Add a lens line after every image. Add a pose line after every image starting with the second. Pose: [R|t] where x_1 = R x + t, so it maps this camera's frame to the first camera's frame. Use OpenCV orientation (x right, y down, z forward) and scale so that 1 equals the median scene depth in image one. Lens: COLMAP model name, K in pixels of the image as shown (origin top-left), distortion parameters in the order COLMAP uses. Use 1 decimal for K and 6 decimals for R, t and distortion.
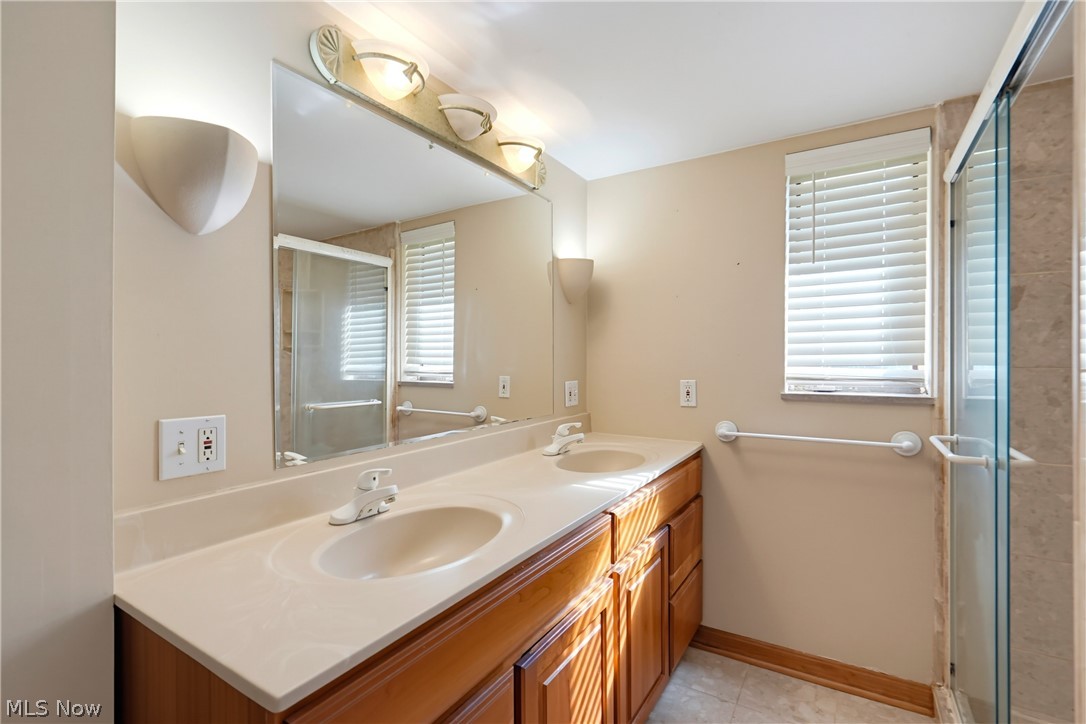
lens RADIAL K [[493.9, 0, 541.8], [0, 493.9, 364.2], [0, 0, 1]] dist [-0.000749, 0.001278]
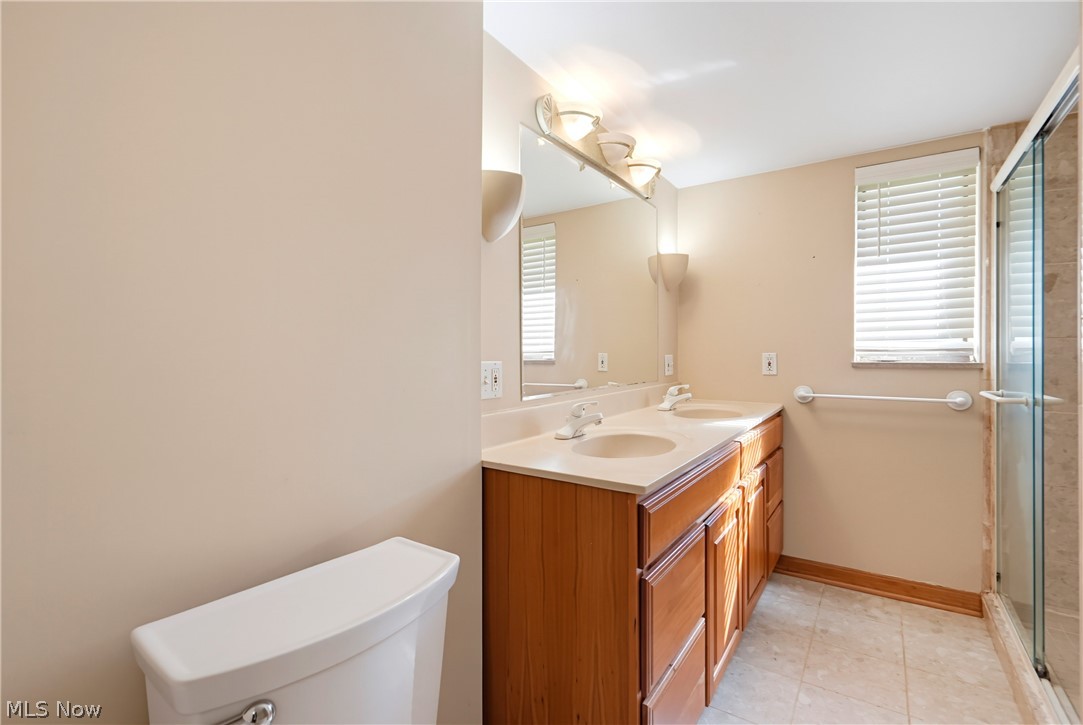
lens RADIAL K [[492.5, 0, 540.2], [0, 492.5, 356.0], [0, 0, 1]] dist [-0.000749, 0.001278]
pose [[0.999004, 0.000616, -0.044612, -0.267446], [-0.000721, 0.999997, -0.002338, 0.052837], [0.044610, 0.002367, 0.999002, -0.294870]]
